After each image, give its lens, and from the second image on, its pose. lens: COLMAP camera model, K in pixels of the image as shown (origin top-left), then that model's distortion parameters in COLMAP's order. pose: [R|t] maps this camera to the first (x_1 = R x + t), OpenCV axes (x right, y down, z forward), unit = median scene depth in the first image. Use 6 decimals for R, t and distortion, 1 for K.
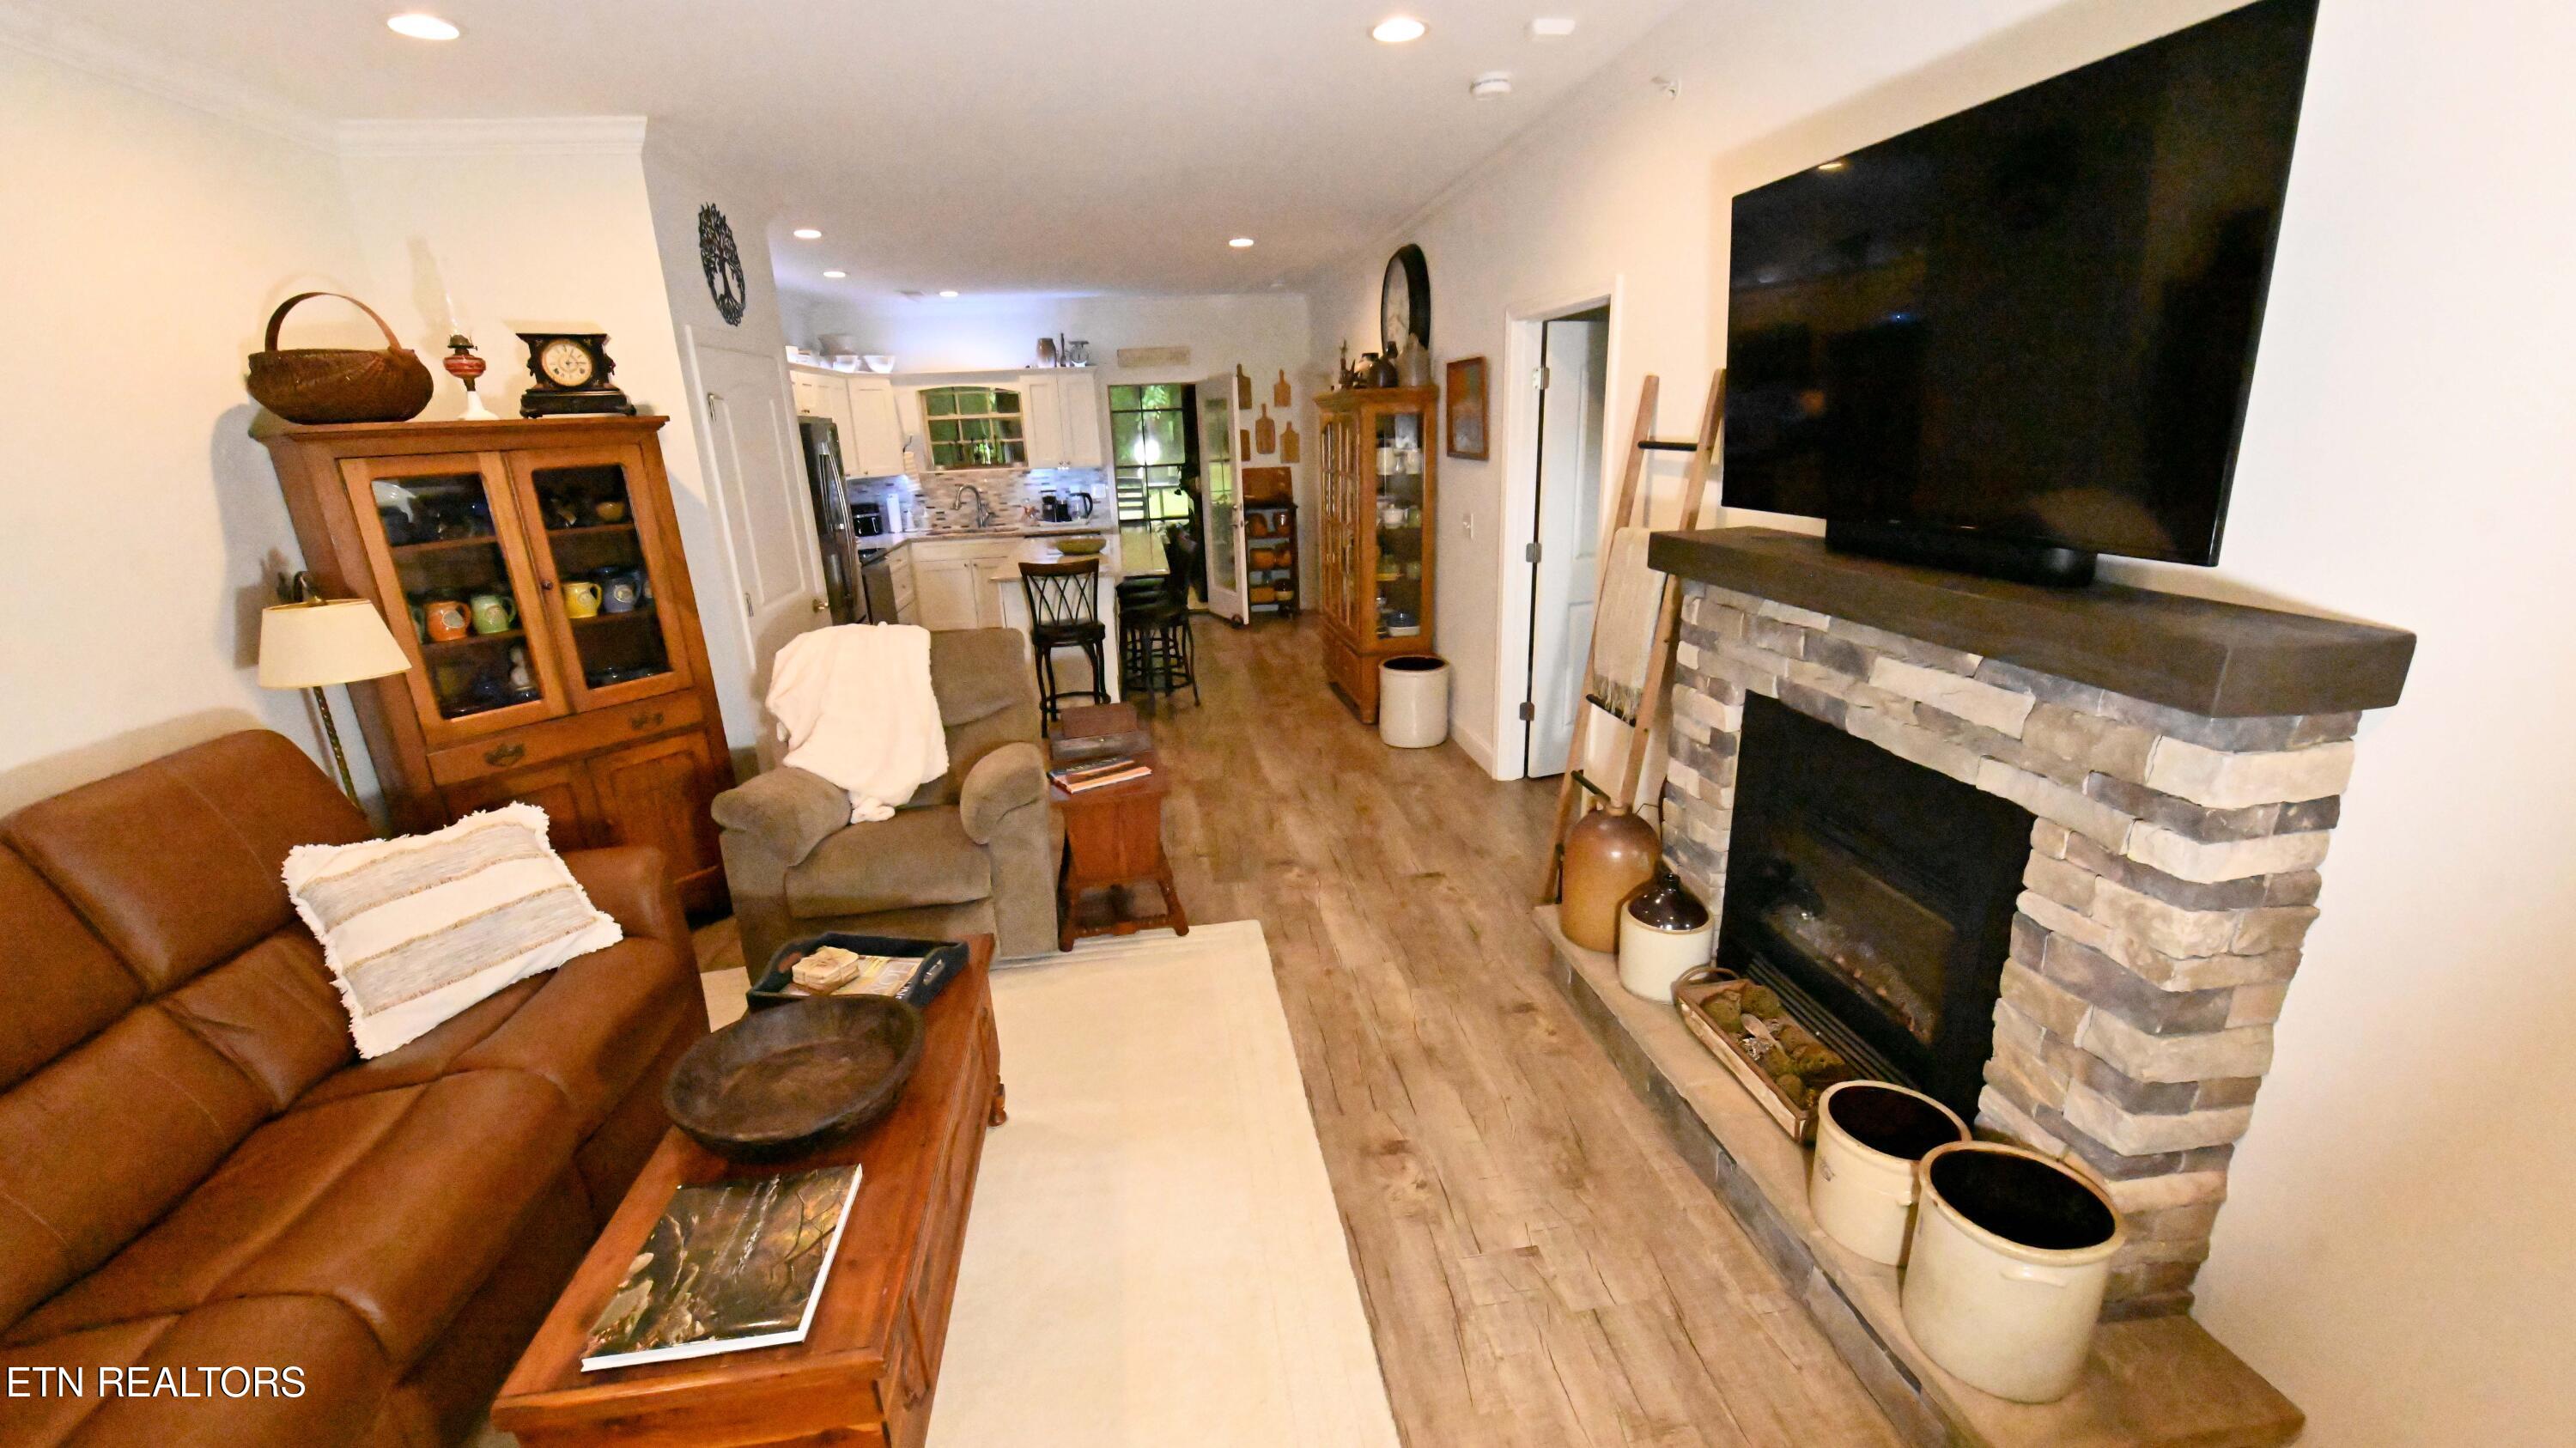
lens RADIAL K [[1022.7, 0, 1282.3], [0, 1022.7, 726.3], [0, 0, 1]] dist [-0.003702, -0.000898]
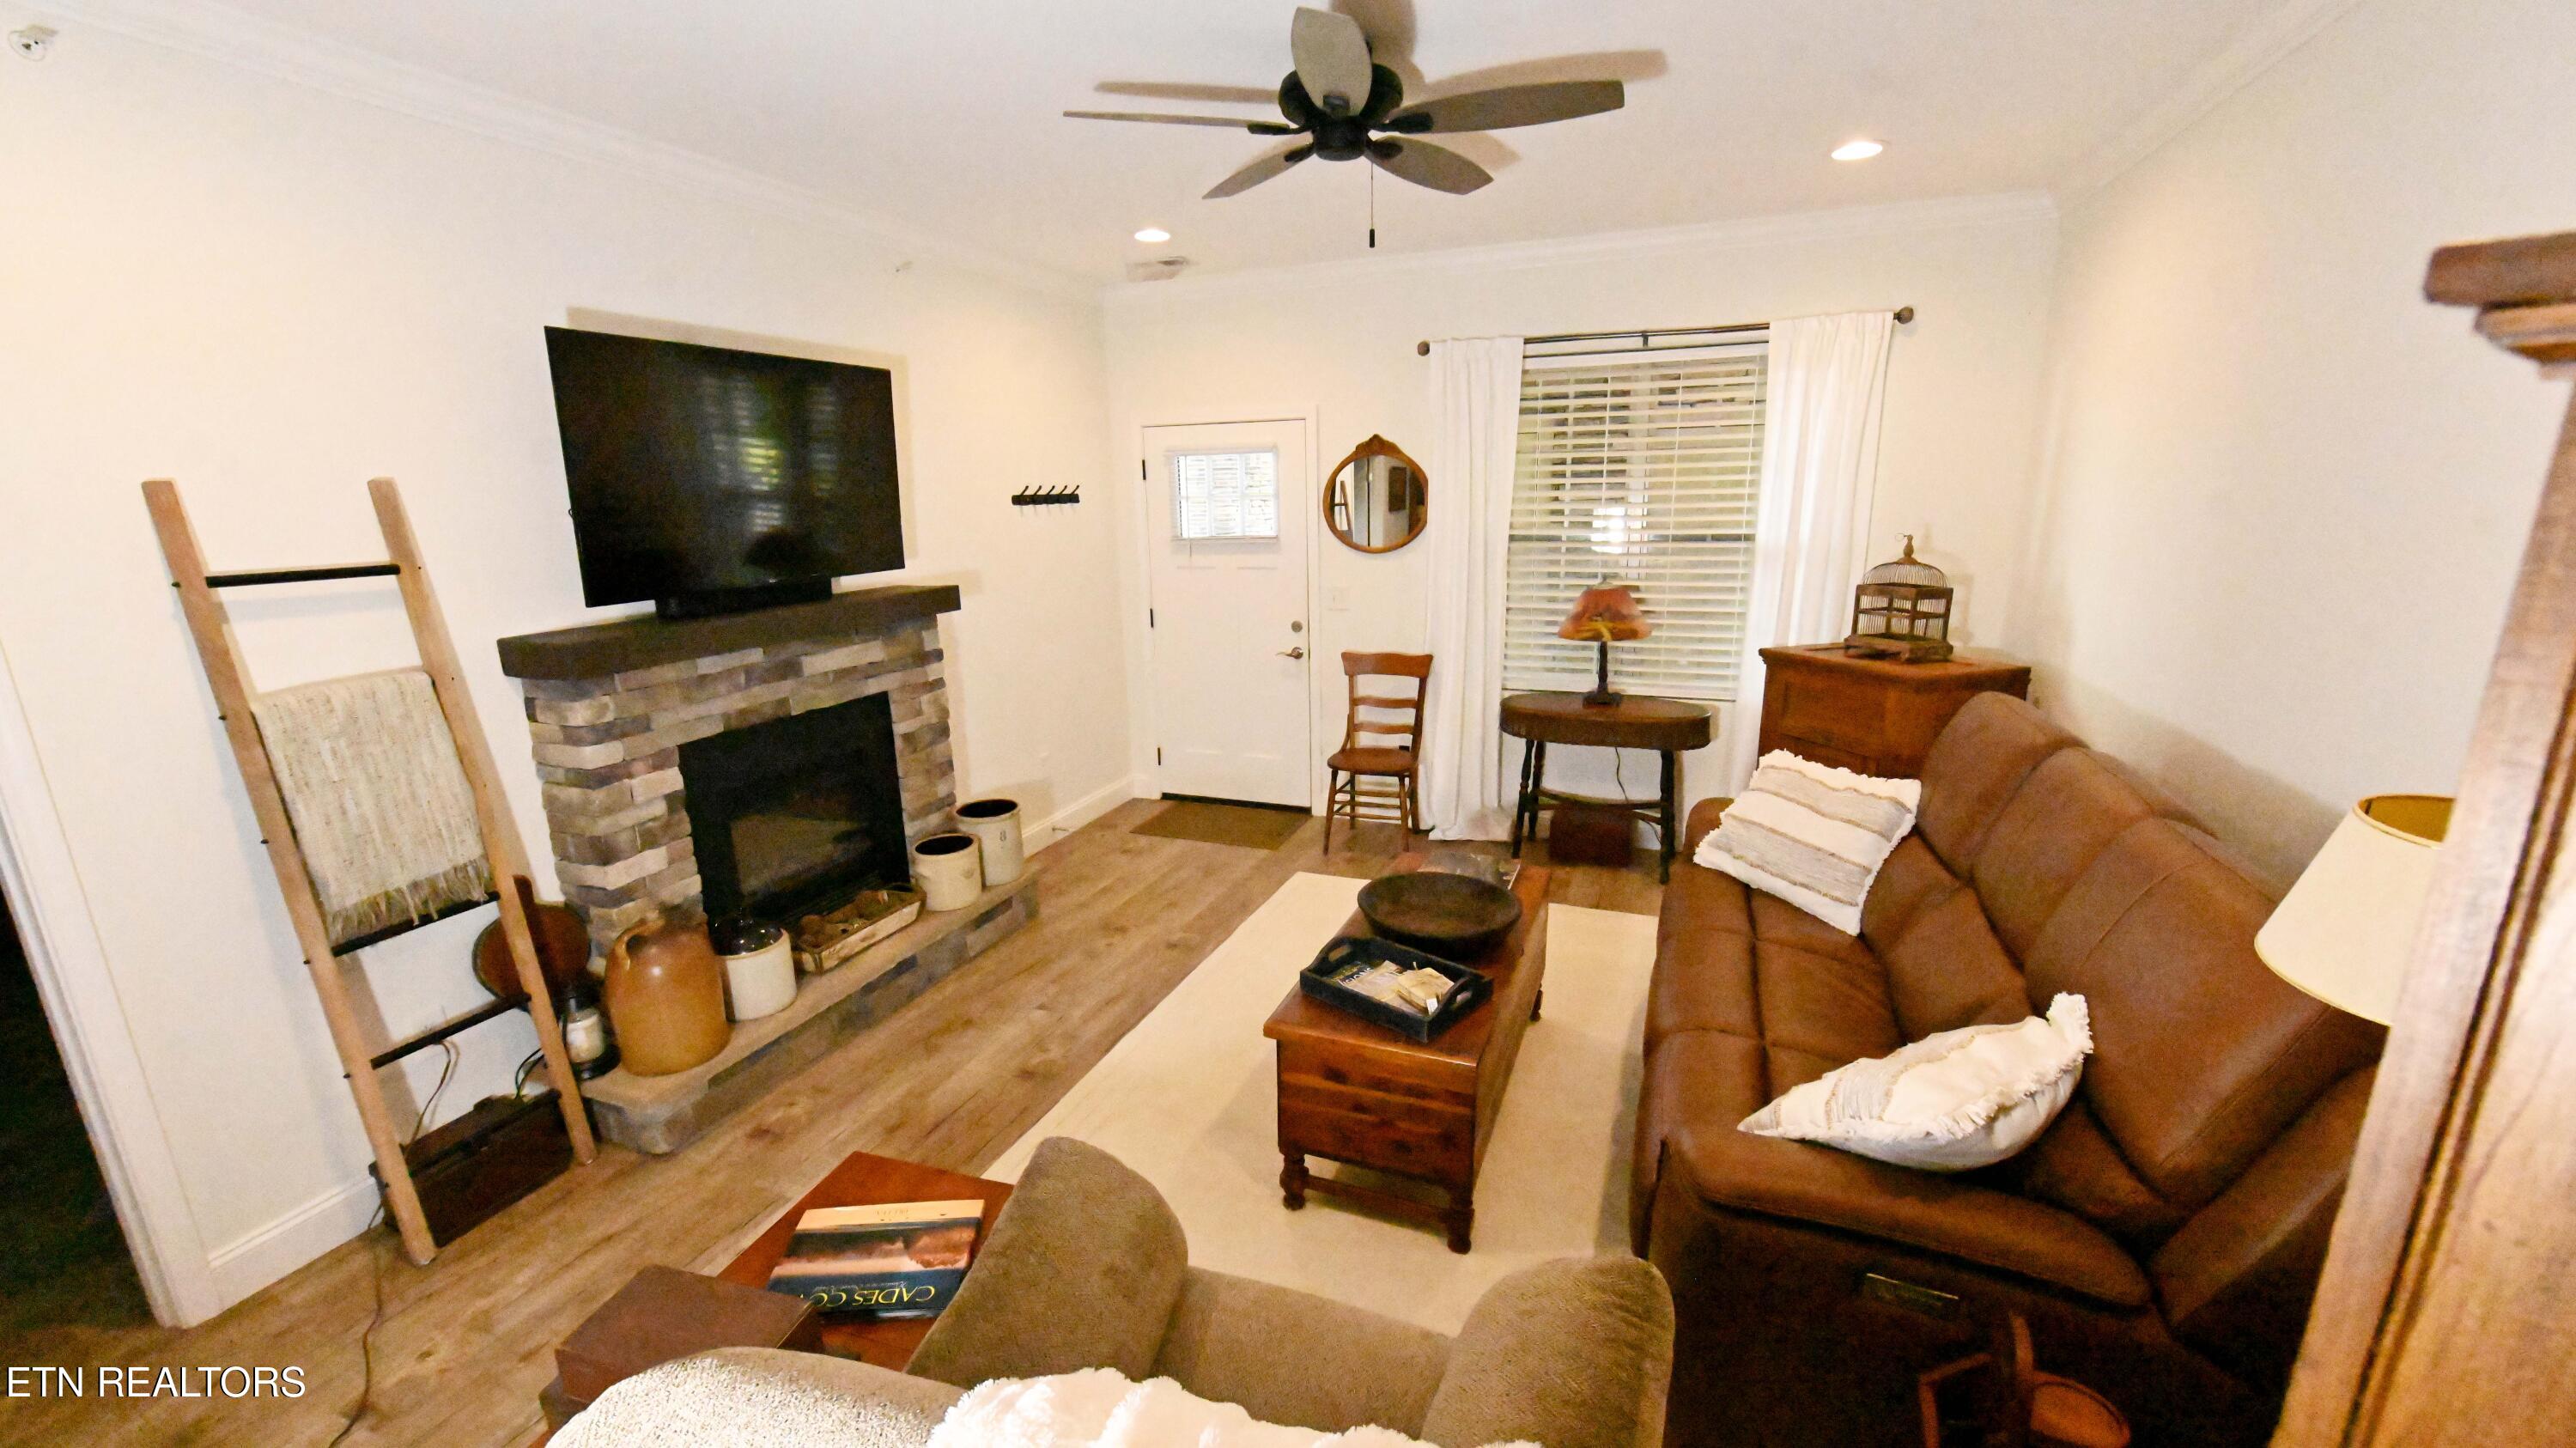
lens RADIAL K [[1022.7, 0, 1283.2], [0, 1022.7, 741.5], [0, 0, 1]] dist [-0.003702, -0.000898]
pose [[-0.865959, -0.068054, 0.495462, -0.220899], [0.192344, 0.869177, 0.455560, -0.133190], [-0.461647, 0.489795, -0.739583, 0.462605]]
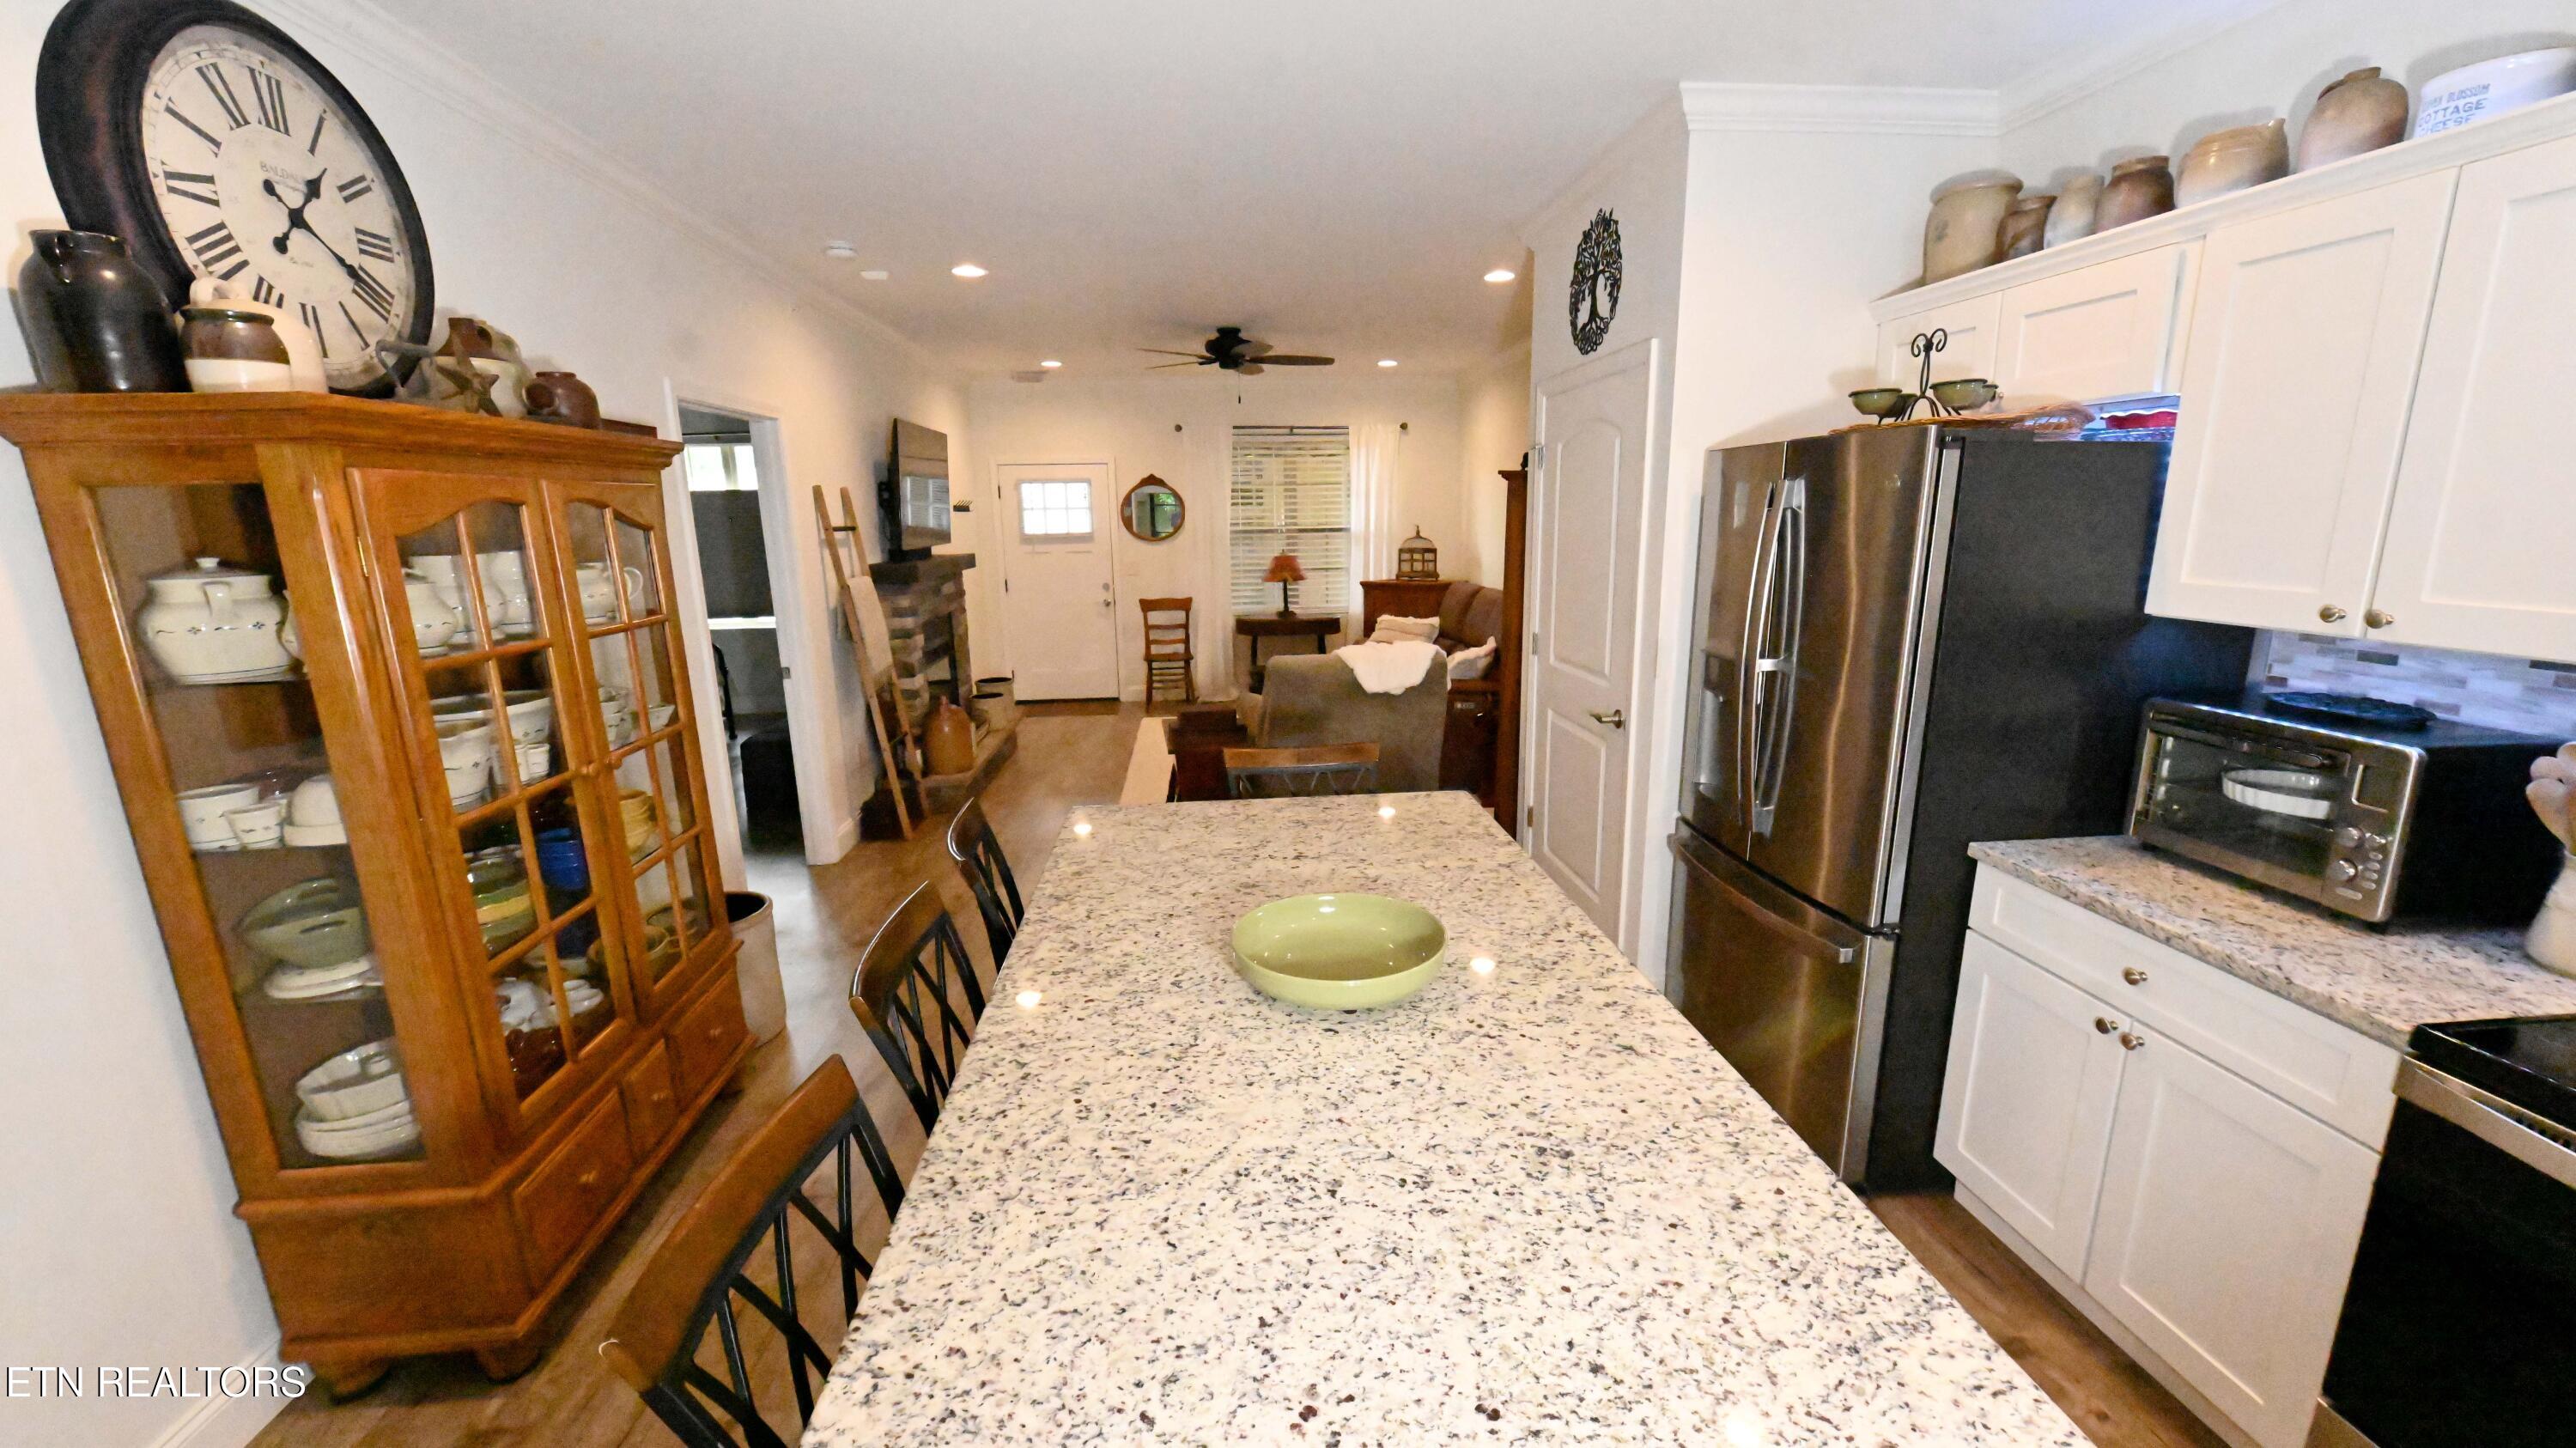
lens RADIAL K [[1022.7, 0, 1296.6], [0, 1022.7, 739.1], [0, 0, 1]] dist [-0.003702, -0.000898]
pose [[-0.997581, 0.041130, 0.056036, -0.160319], [0.063247, 0.871517, 0.486269, -0.265538], [-0.028837, 0.488636, -0.872011, 0.935771]]
